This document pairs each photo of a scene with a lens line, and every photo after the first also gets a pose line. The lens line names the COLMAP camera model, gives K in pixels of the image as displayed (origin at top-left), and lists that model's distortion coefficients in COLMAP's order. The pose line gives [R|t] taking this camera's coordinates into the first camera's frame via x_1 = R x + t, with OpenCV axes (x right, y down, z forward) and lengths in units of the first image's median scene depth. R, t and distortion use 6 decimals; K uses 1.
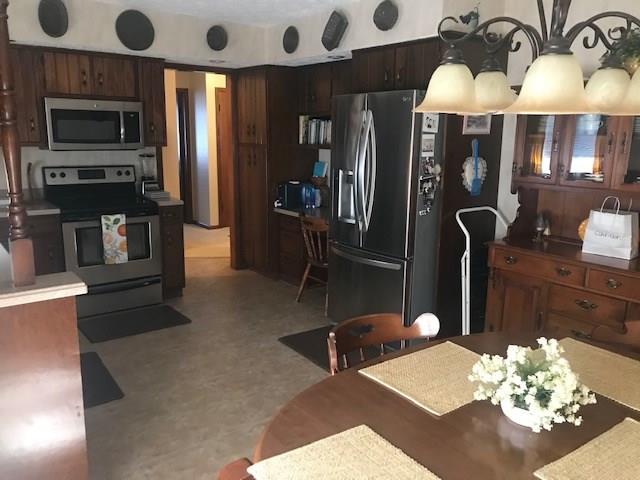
lens RADIAL K [[521.3, 0, 317.7], [0, 521.3, 238.1], [0, 0, 1]] dist [0.064086, -0.088447]
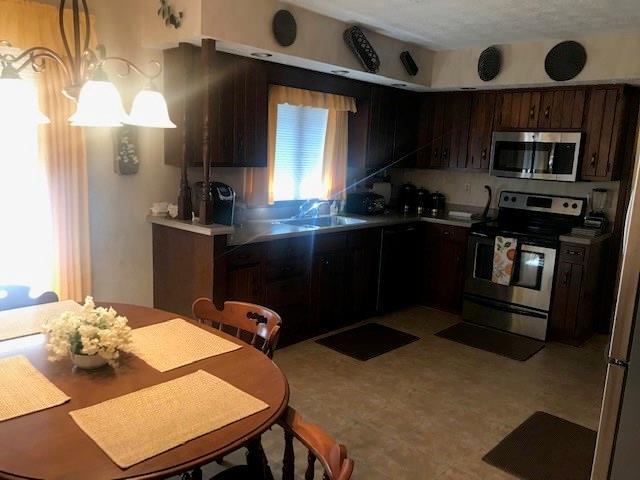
lens RADIAL K [[521.3, 0, 317.7], [0, 521.3, 238.1], [0, 0, 1]] dist [0.064086, -0.088447]
pose [[0.208969, 0.168600, -0.963279, 0.554736], [-0.236900, 0.964414, 0.117407, -0.077991], [0.948794, 0.203667, 0.241474, 0.375650]]
